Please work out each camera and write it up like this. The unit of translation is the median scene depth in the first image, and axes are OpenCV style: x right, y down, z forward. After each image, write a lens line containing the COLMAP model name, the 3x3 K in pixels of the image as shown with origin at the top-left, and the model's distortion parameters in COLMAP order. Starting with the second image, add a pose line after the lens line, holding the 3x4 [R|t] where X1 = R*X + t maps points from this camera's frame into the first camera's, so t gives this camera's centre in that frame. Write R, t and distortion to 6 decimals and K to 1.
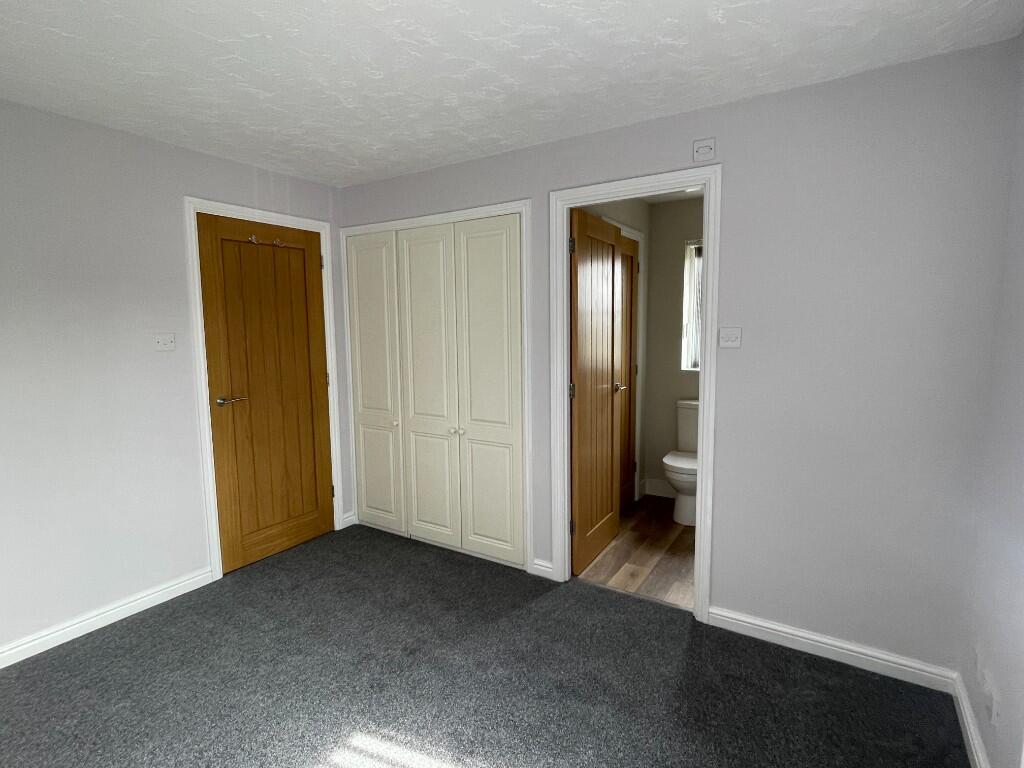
lens RADIAL K [[525.6, 0, 511.0], [0, 525.6, 379.6], [0, 0, 1]] dist [-0.001153, -0.000171]
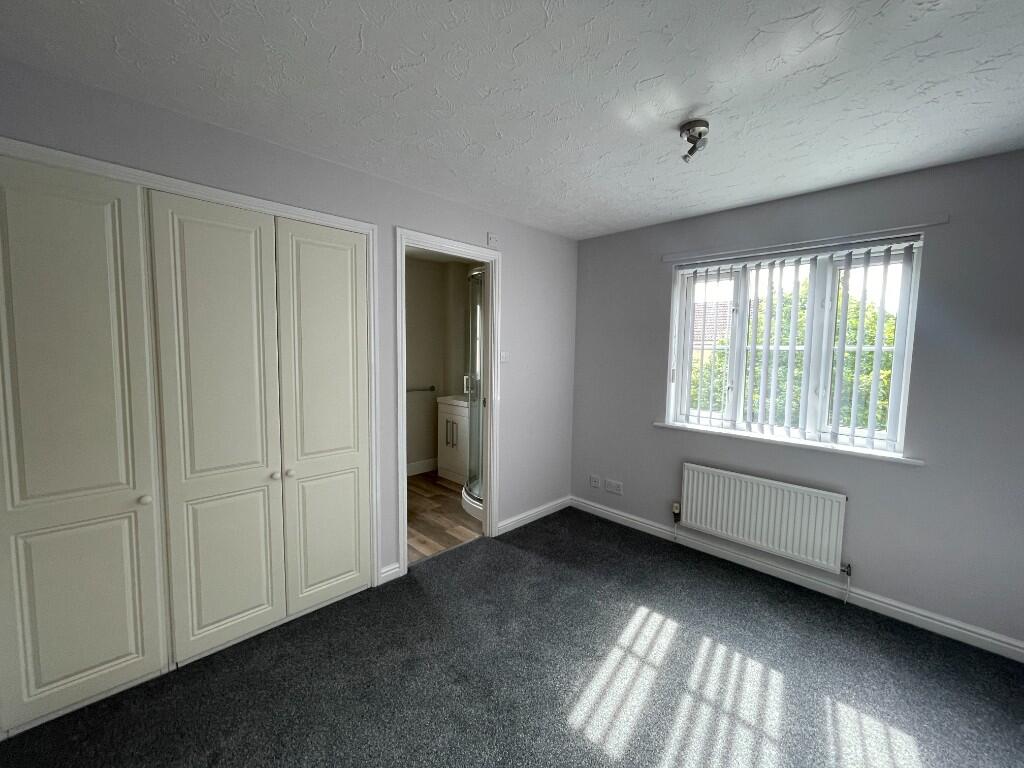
lens RADIAL K [[415.1, 0, 518.9], [0, 415.1, 382.4], [0, 0, 1]] dist [-0.008738, 0.001103]
pose [[0.208316, -0.063431, 0.976002, -0.723258], [0.087277, 0.995119, 0.046045, -0.045003], [-0.974160, 0.075591, 0.212836, 0.567049]]
